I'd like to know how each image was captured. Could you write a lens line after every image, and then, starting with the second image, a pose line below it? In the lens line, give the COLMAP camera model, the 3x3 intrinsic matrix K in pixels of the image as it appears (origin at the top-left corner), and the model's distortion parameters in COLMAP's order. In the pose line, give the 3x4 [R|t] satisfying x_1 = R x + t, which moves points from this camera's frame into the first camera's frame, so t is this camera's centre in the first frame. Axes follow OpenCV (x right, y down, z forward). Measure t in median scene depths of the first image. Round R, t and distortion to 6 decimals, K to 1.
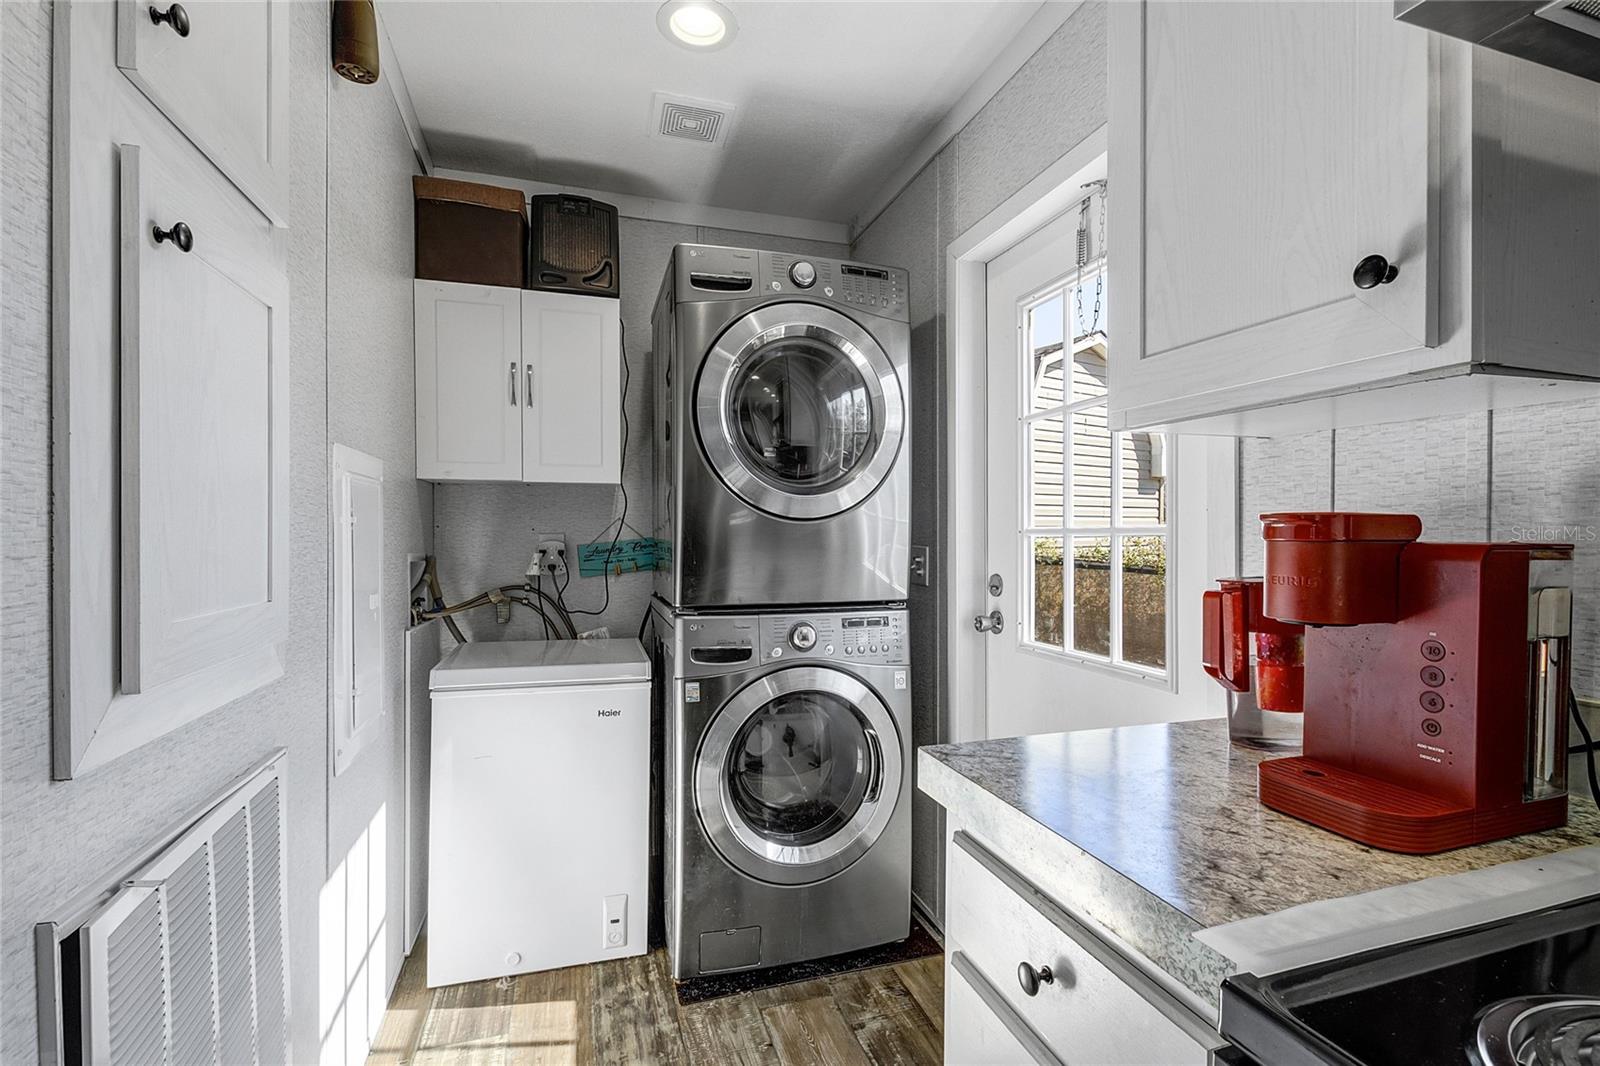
lens RADIAL K [[730.4, 0, 823.2], [0, 730.4, 539.1], [0, 0, 1]] dist [0.003533, -0.000375]
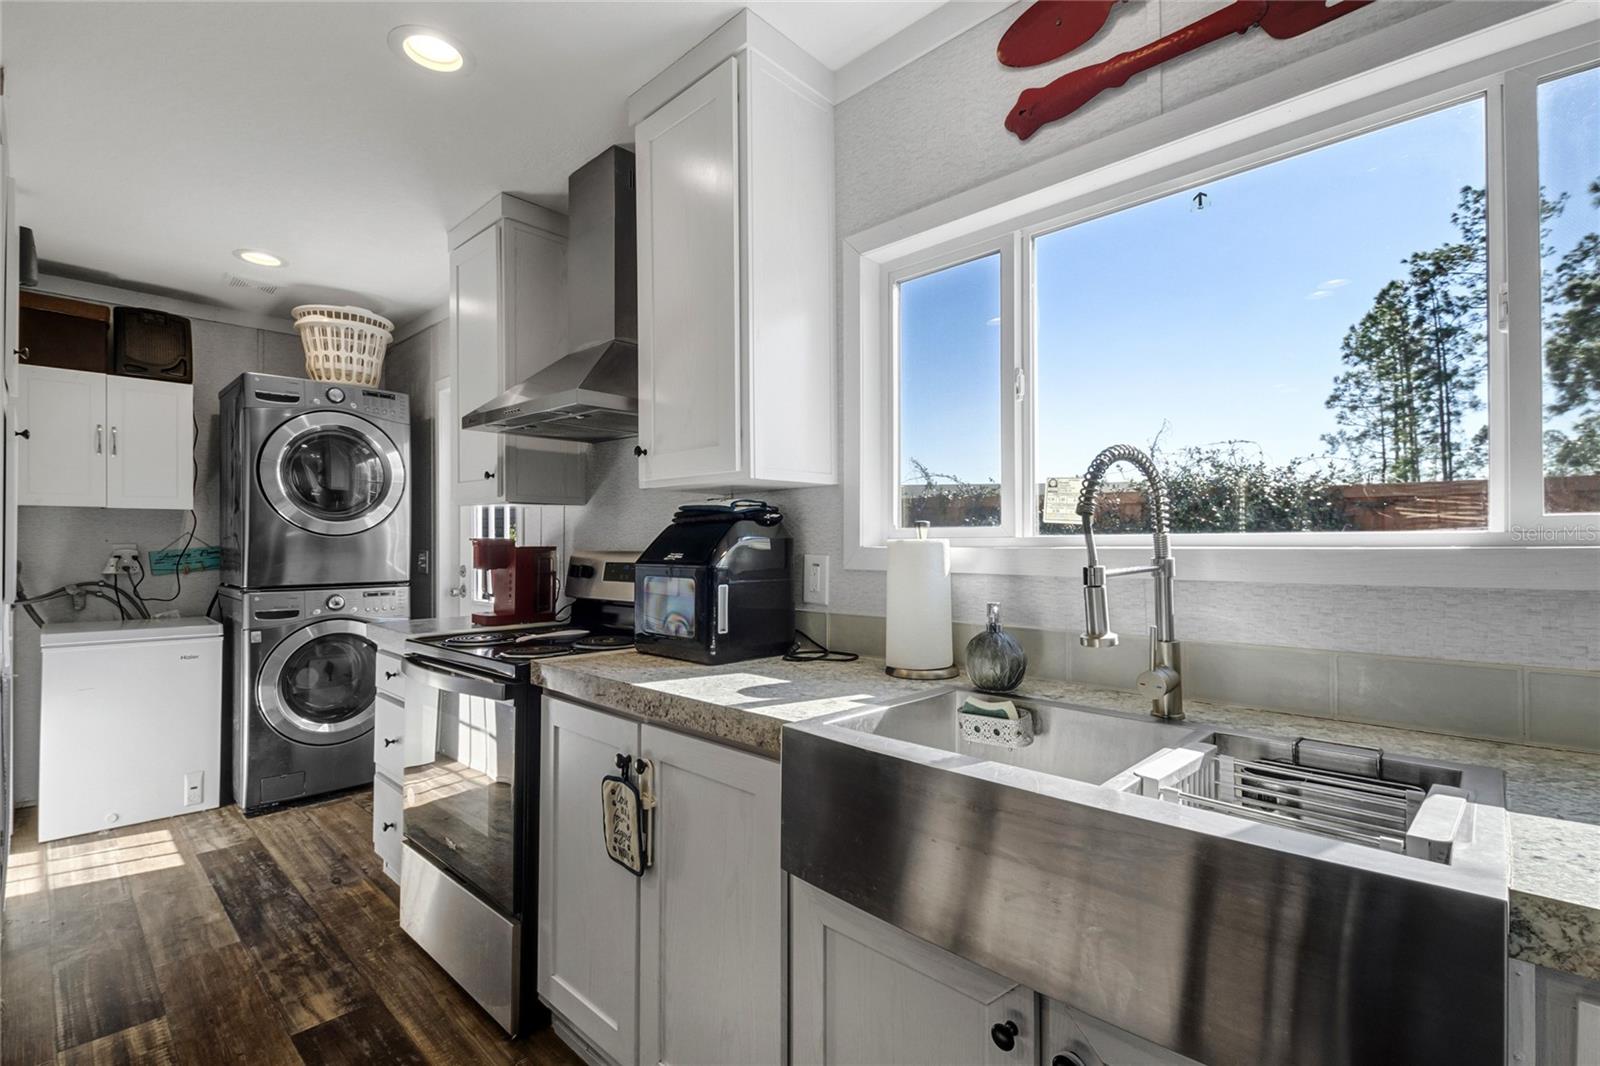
lens RADIAL K [[730.4, 0, 823.2], [0, 730.4, 539.1], [0, 0, 1]] dist [0.003533, -0.000375]
pose [[0.878941, 0.000120, 0.476930, 0.152455], [0.006078, 0.999916, -0.011453, 0.008900], [-0.476891, 0.012965, 0.878867, -1.020425]]
